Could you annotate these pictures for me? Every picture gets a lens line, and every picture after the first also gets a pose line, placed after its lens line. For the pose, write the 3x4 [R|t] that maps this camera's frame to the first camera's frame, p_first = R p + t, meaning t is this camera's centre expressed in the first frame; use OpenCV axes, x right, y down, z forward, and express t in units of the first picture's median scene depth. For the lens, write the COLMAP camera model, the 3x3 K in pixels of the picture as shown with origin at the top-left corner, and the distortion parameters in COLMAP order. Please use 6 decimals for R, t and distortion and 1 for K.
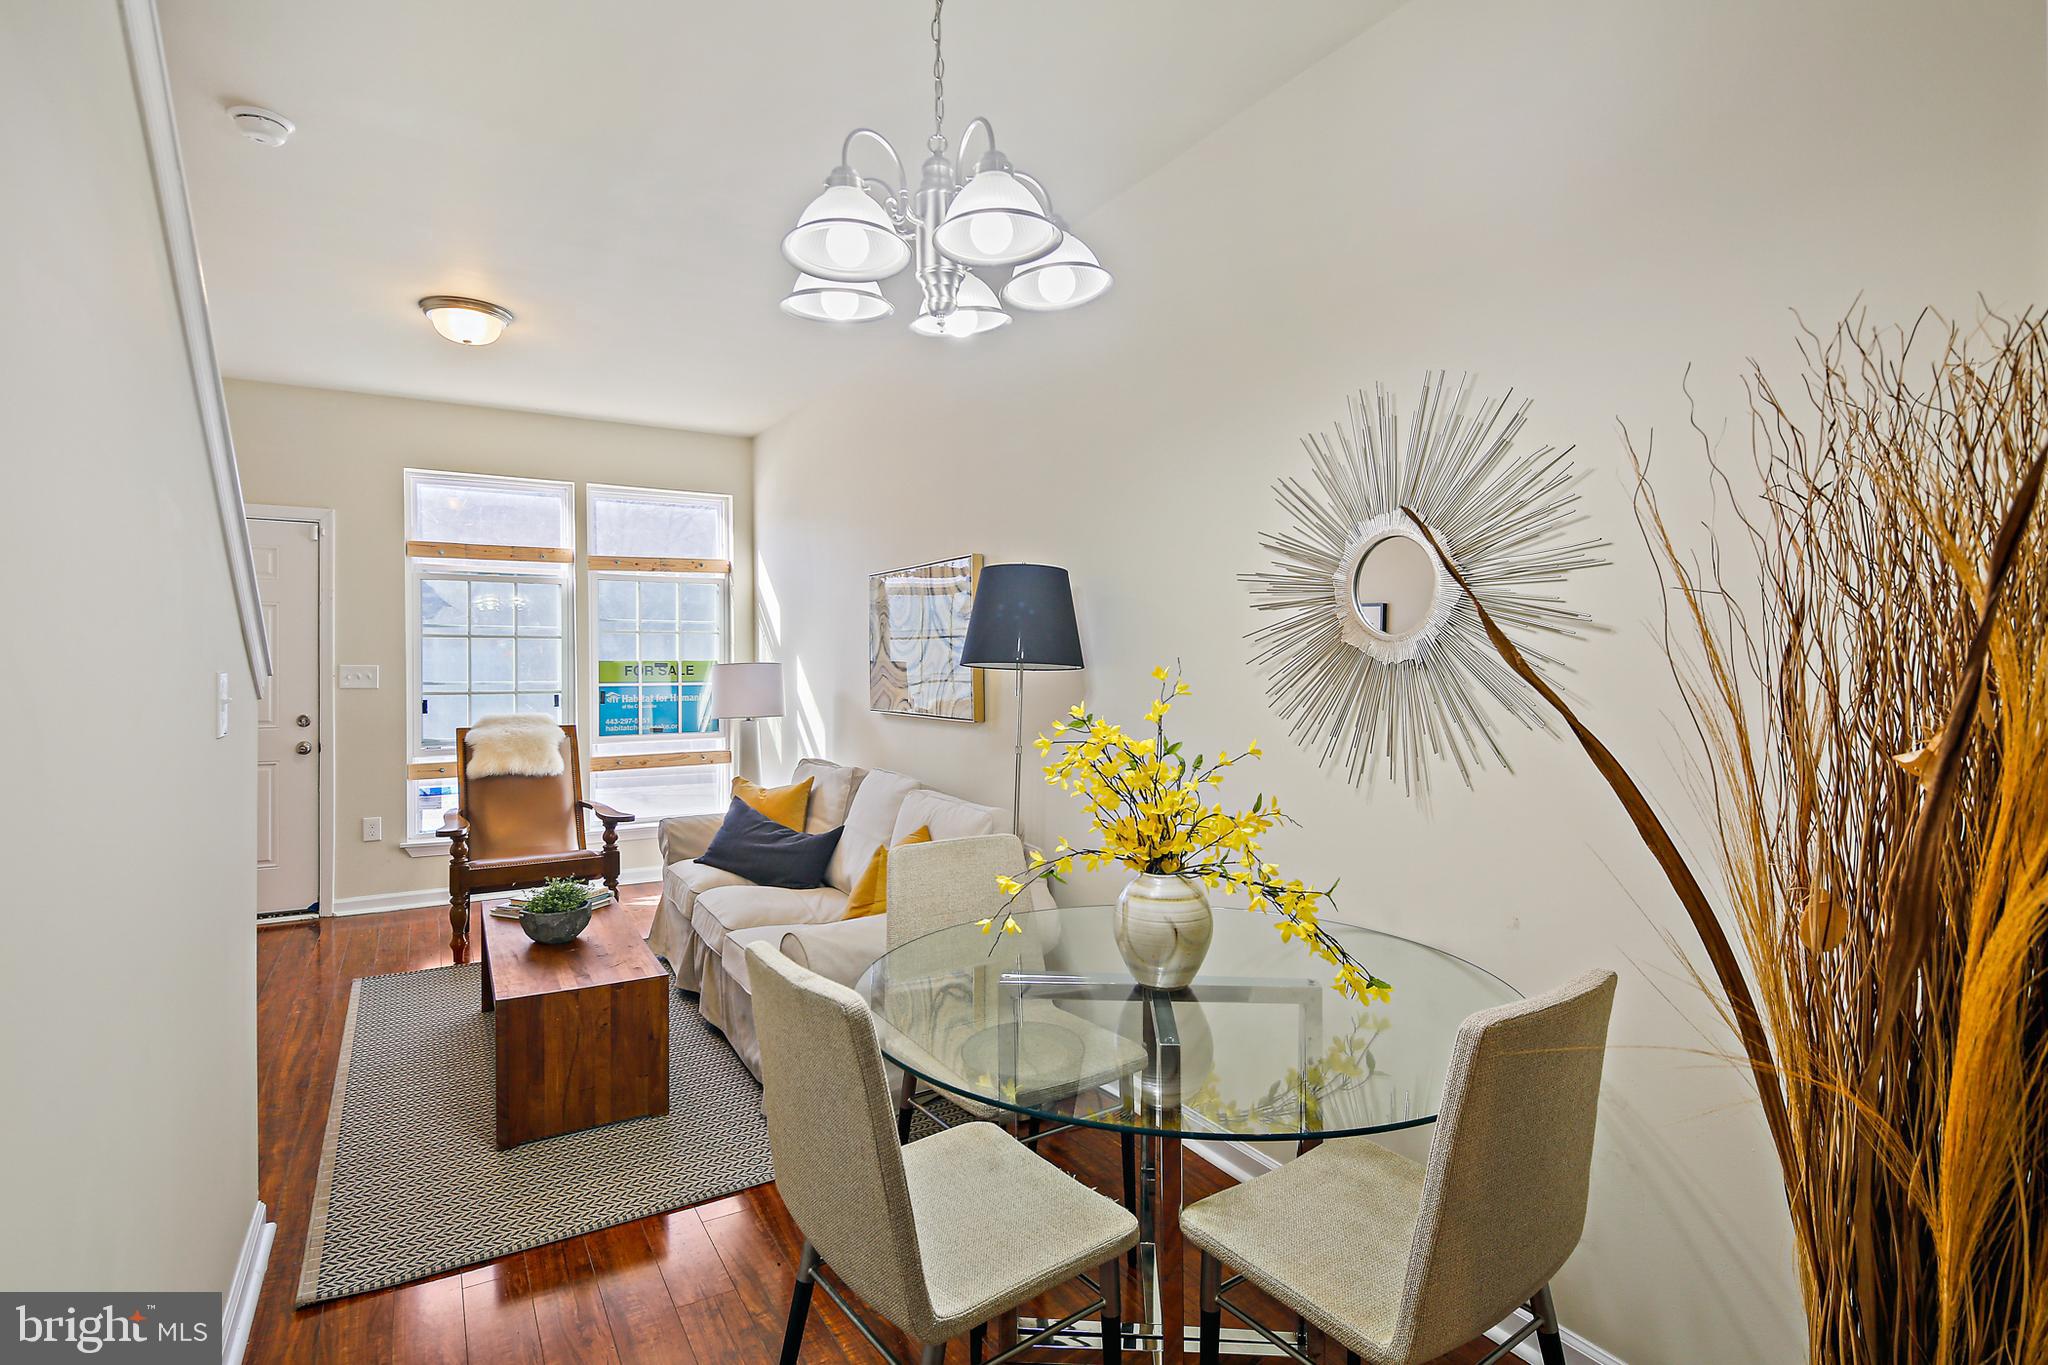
lens RADIAL K [[997.9, 0, 1023.7], [0, 997.9, 665.0], [0, 0, 1]] dist [0.001181, -0.001311]
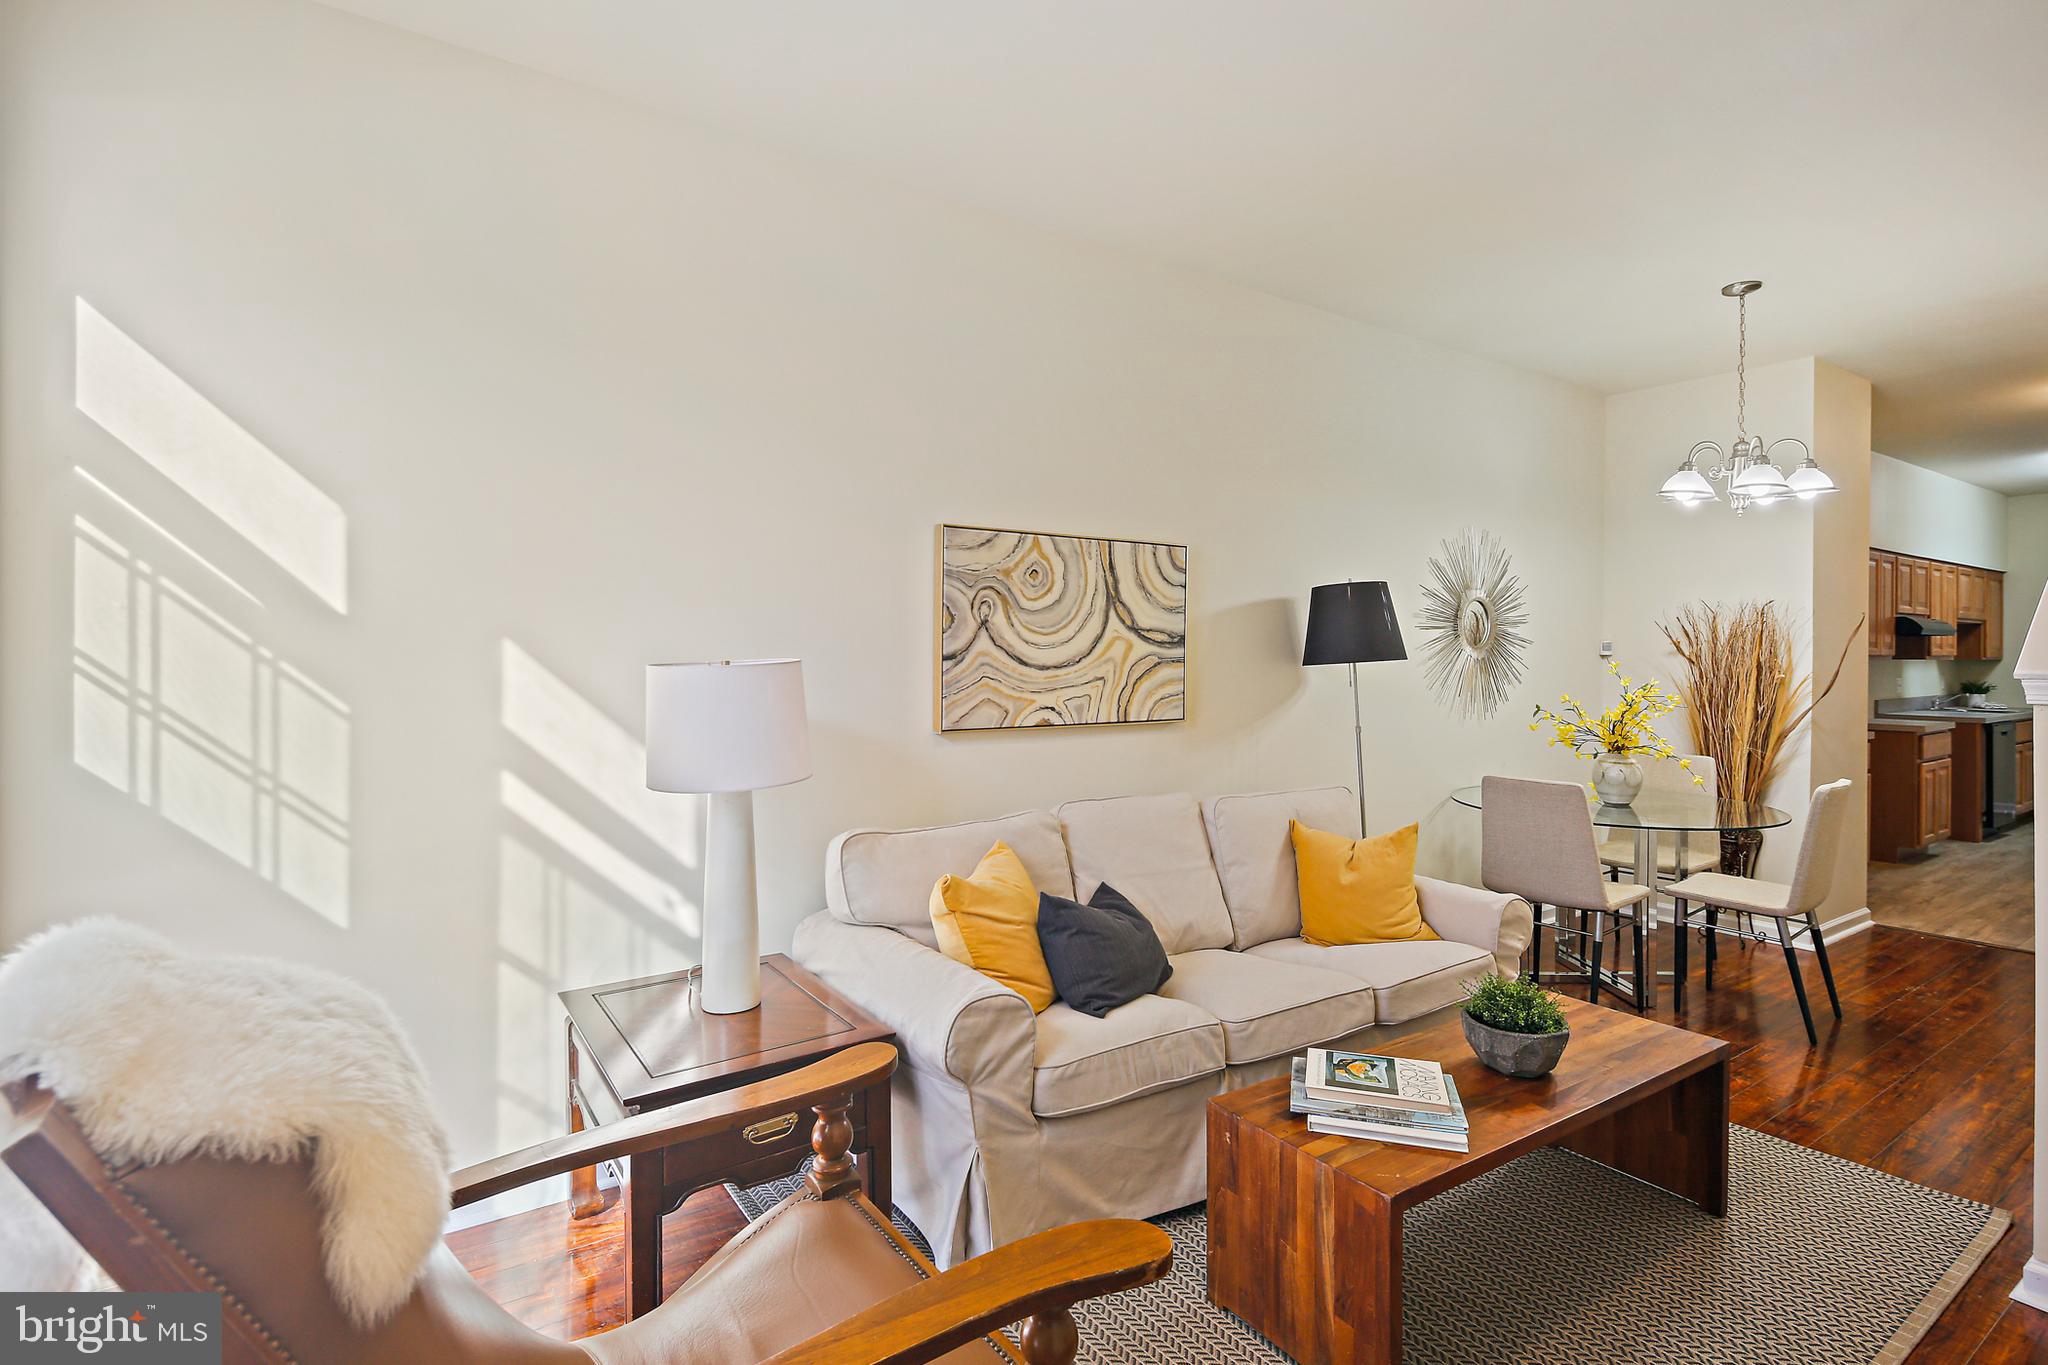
lens RADIAL K [[997.9, 0, 1023.7], [0, 997.9, 665.0], [0, 0, 1]] dist [0.001181, -0.001311]
pose [[-0.055507, -0.008852, 0.998419, -0.721450], [-0.000548, 0.999961, 0.008836, -0.003900], [-0.998458, -0.000057, -0.055510, 0.878077]]
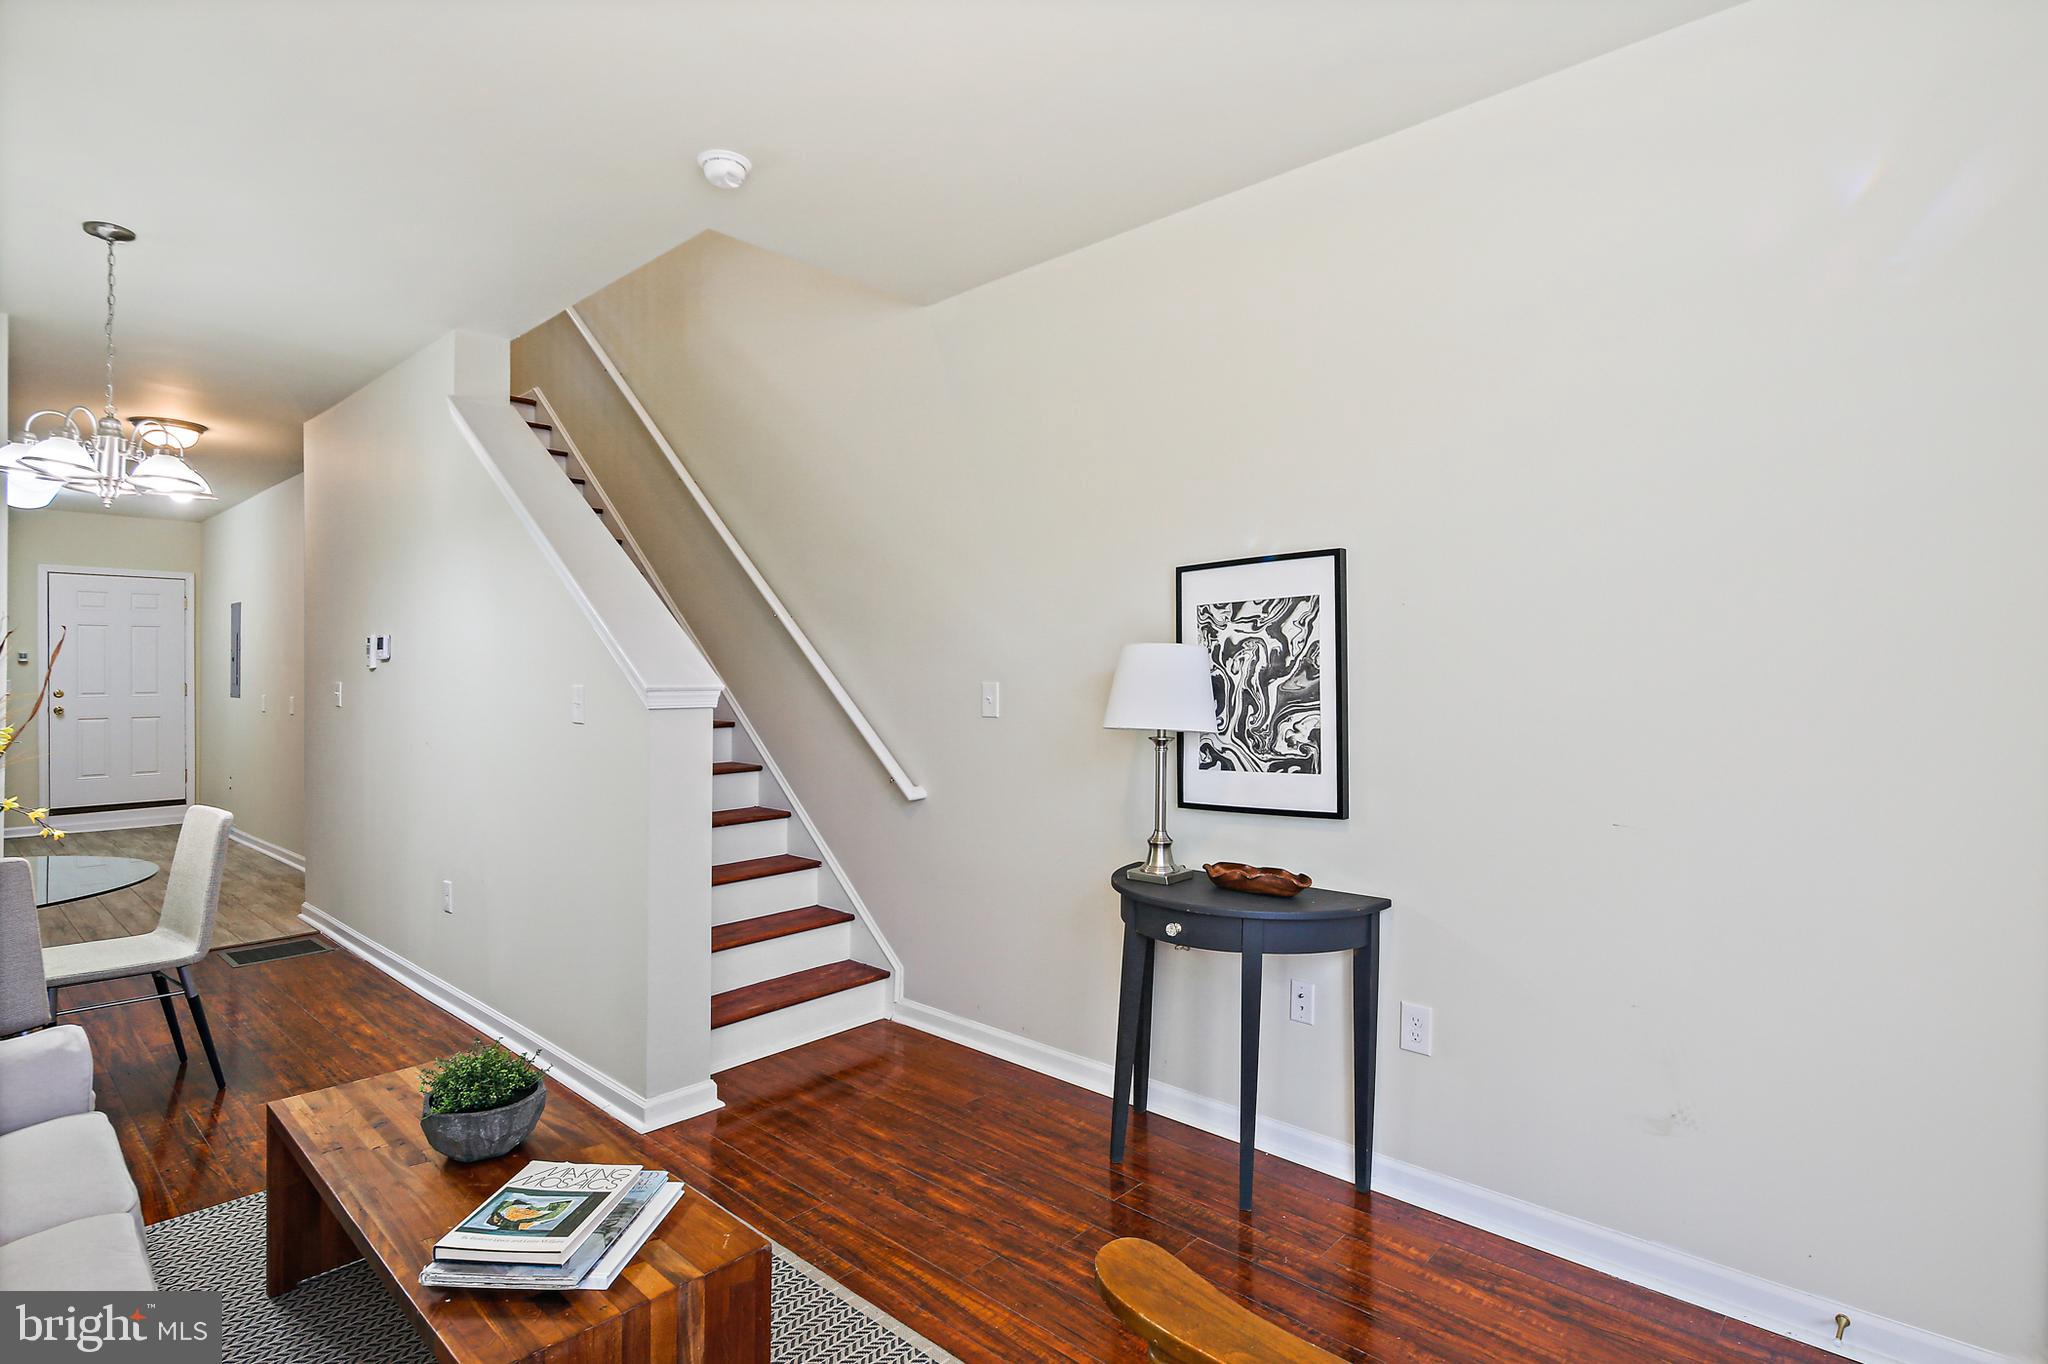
lens RADIAL K [[1013.1, 0, 1026.5], [0, 1013.1, 705.6], [0, 0, 1]] dist [0.001680, -0.005538]
pose [[-0.957809, 0.009778, -0.287239, -0.385517], [0.000581, 0.999485, 0.032088, -0.004803], [0.287405, 0.030567, -0.957321, 1.063901]]
